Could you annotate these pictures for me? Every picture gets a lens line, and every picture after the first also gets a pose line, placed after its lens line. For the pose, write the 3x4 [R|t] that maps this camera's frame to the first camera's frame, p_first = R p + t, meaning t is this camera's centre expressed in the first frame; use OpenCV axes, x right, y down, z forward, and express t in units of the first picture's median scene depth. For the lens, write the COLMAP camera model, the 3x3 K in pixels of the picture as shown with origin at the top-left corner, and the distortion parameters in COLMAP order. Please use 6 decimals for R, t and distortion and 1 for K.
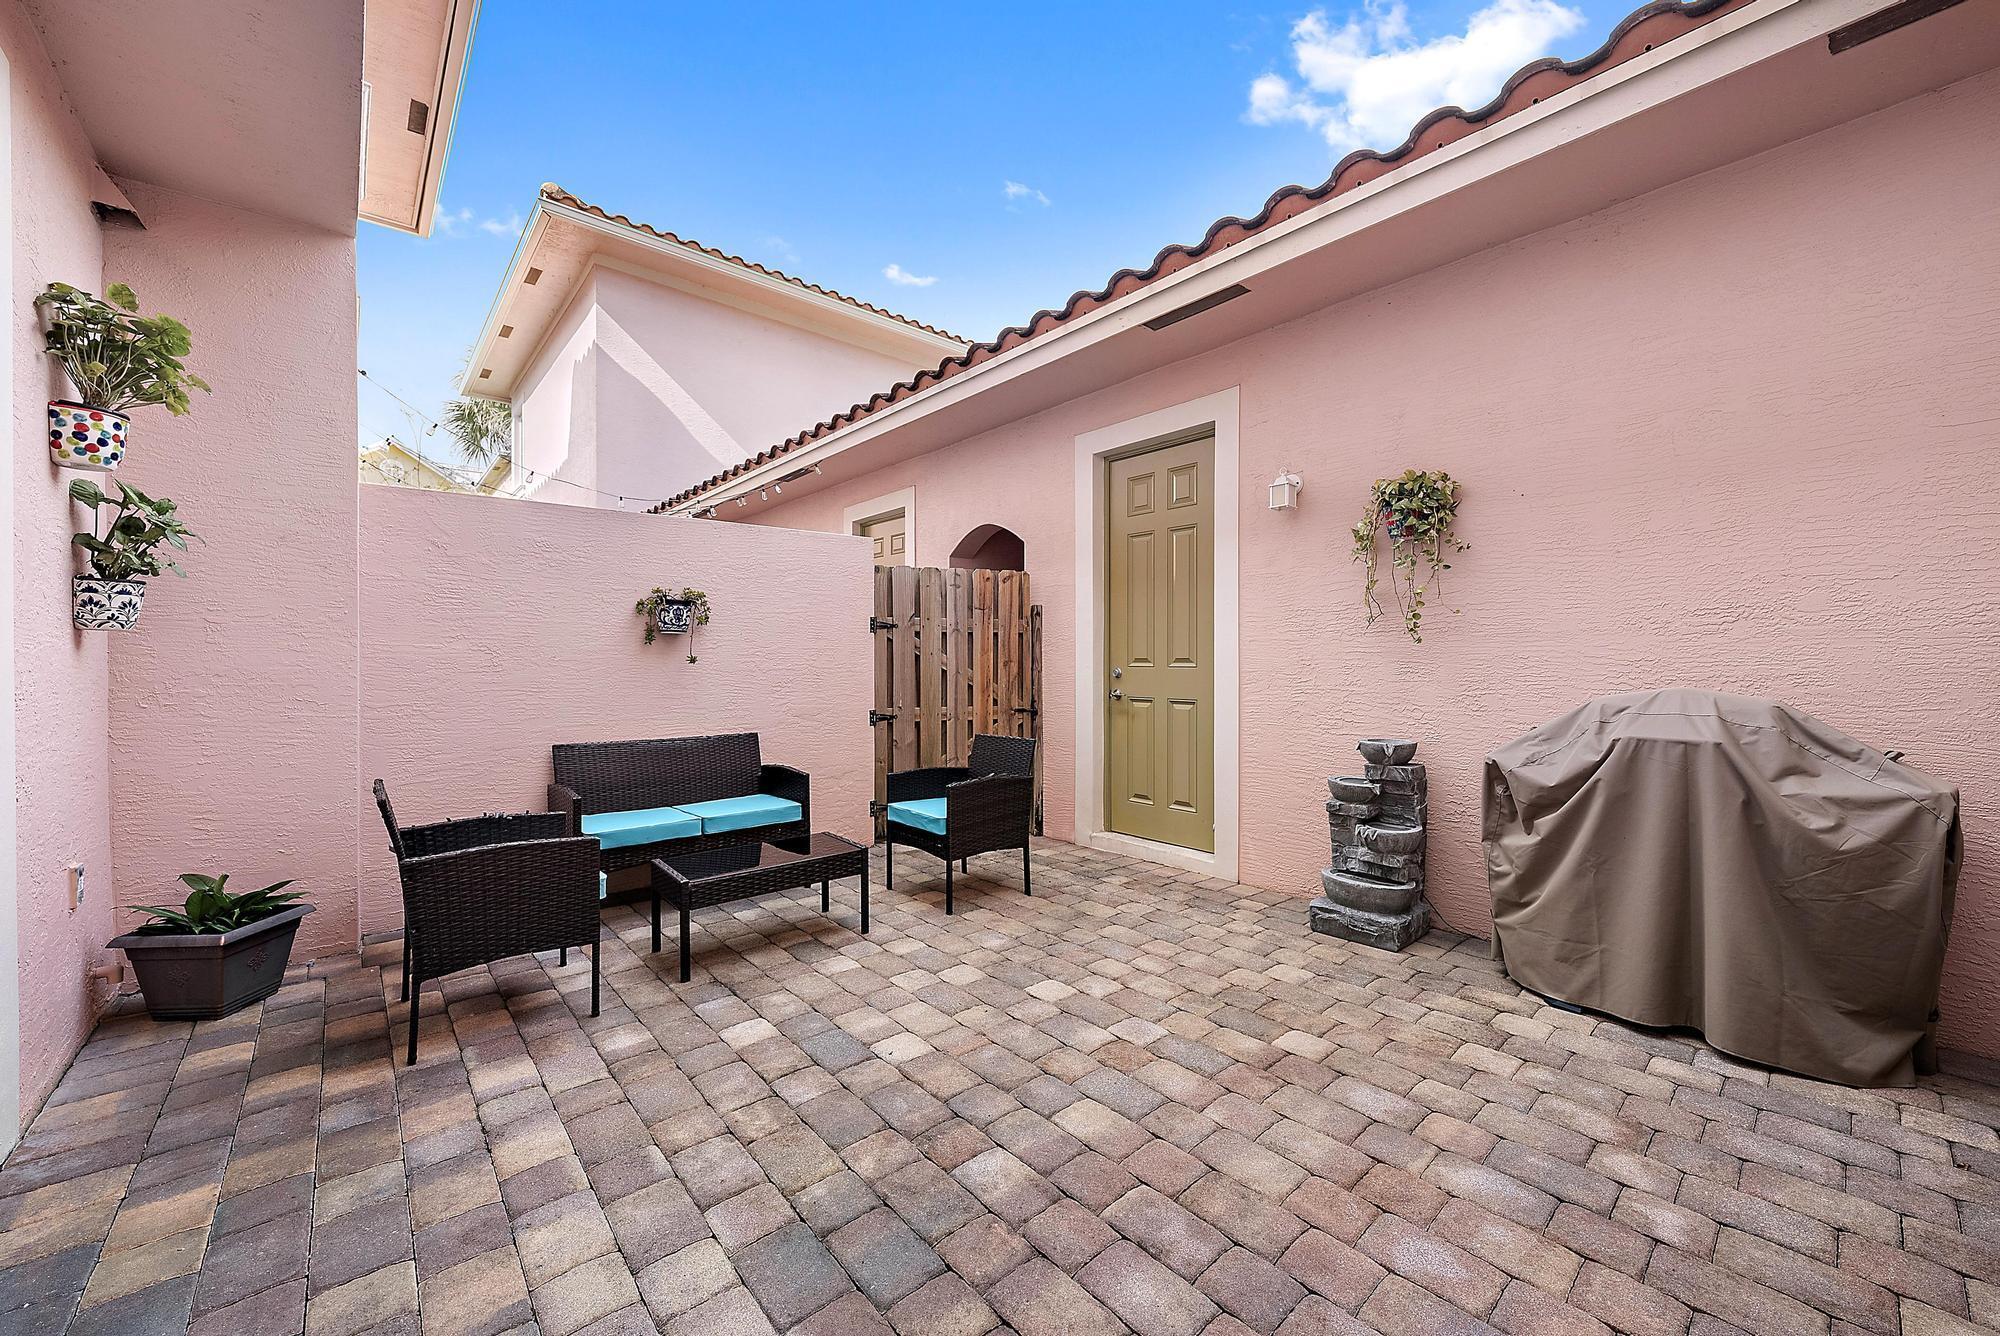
lens RADIAL K [[754.9, 0, 1003.3], [0, 754.9, 662.7], [0, 0, 1]] dist [-0.012742, 0.000049]
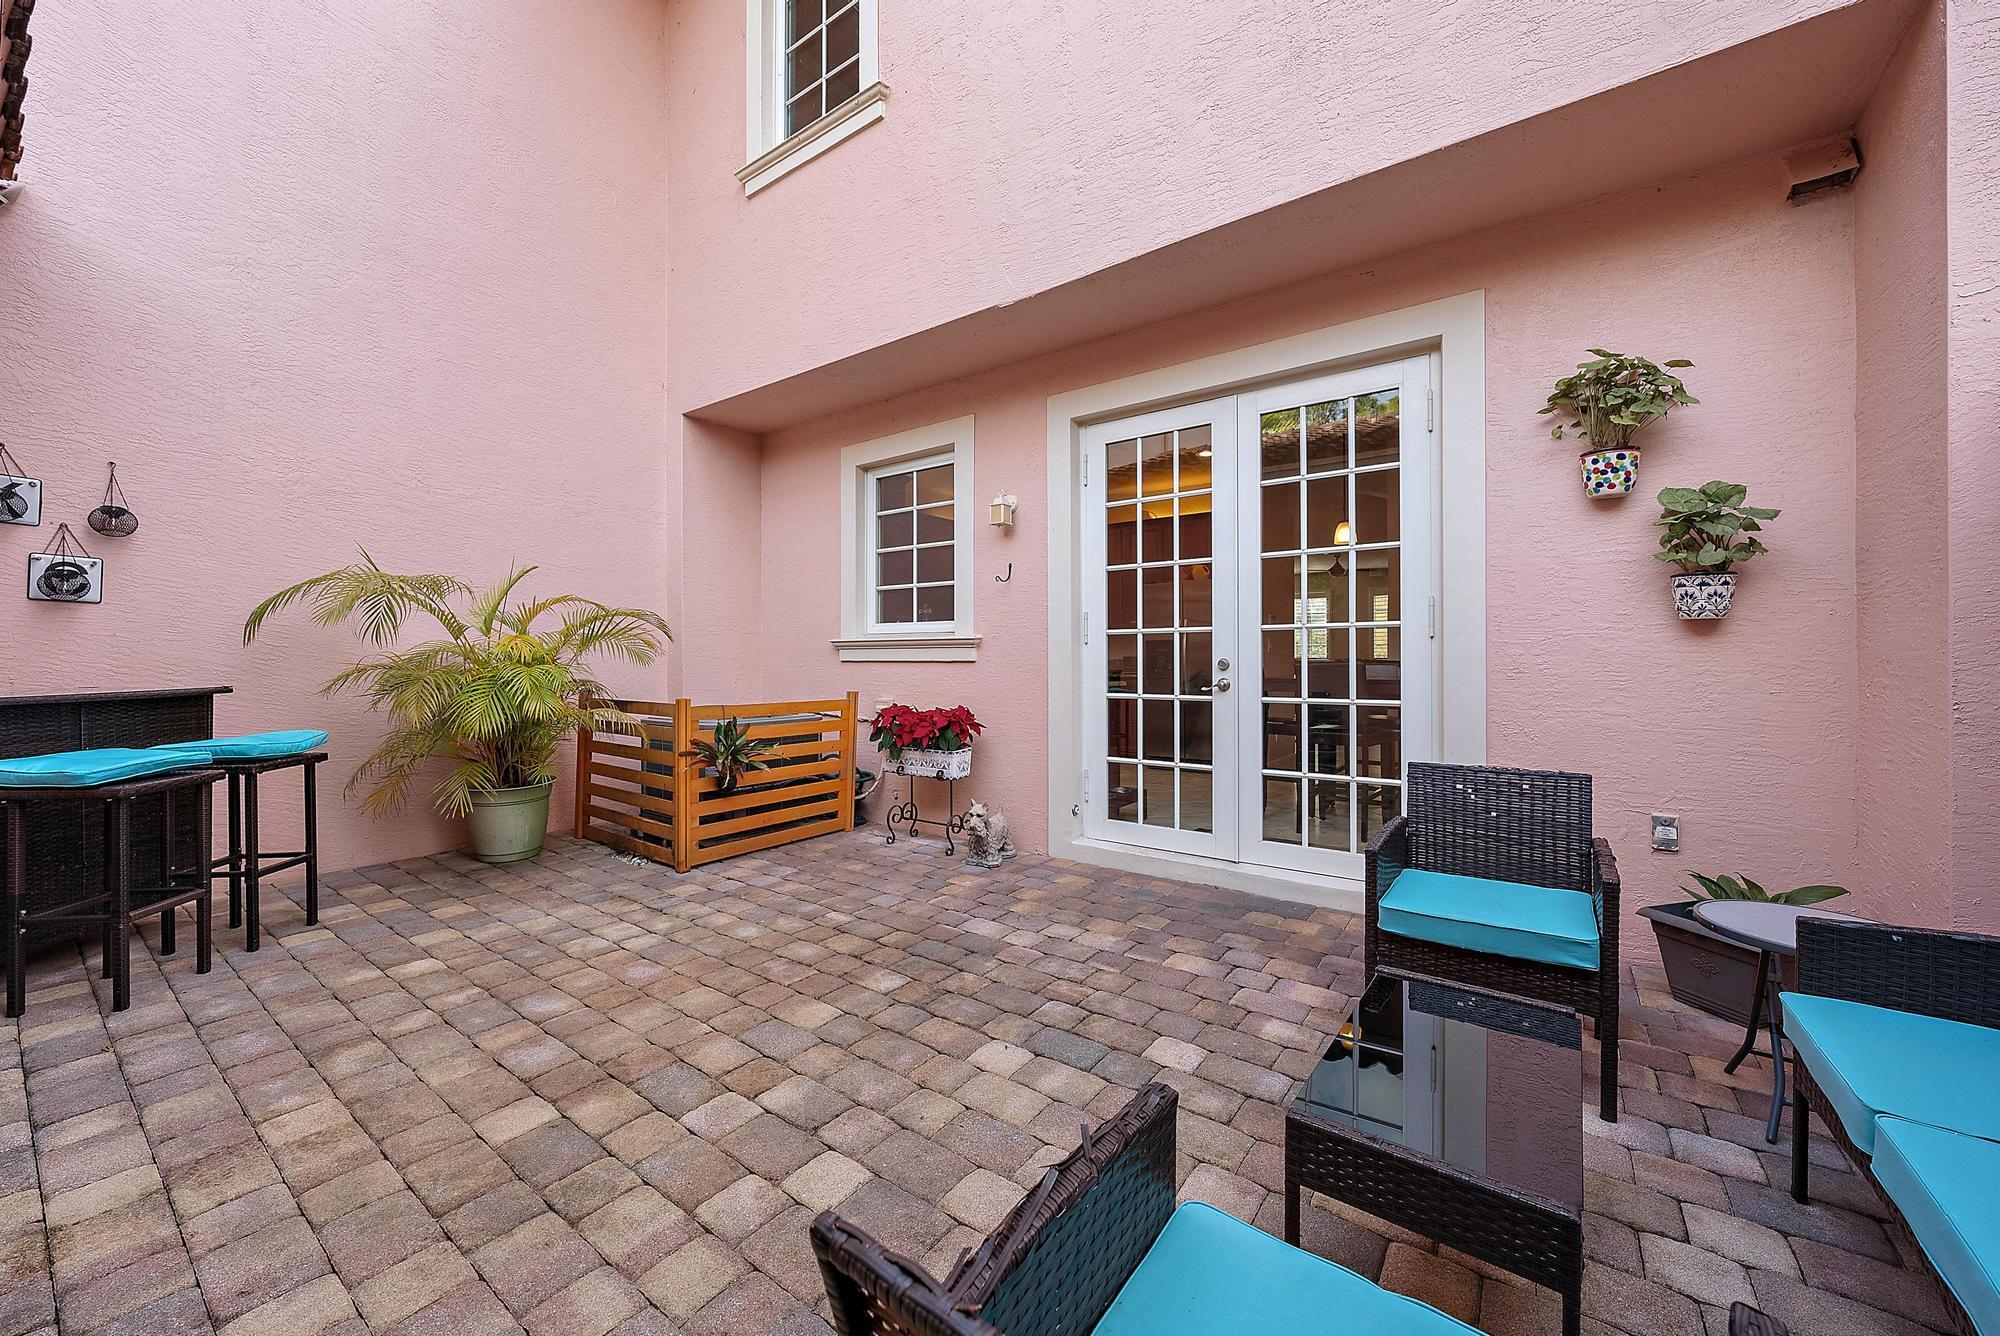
lens RADIAL K [[754.9, 0, 1007.2], [0, 754.9, 661.9], [0, 0, 1]] dist [-0.012742, 0.000049]
pose [[-0.974468, 0.001707, -0.224519, 0.075052], [0.000684, 0.999989, 0.004631, 0.016924], [0.224524, 0.004359, -0.974459, 2.160018]]
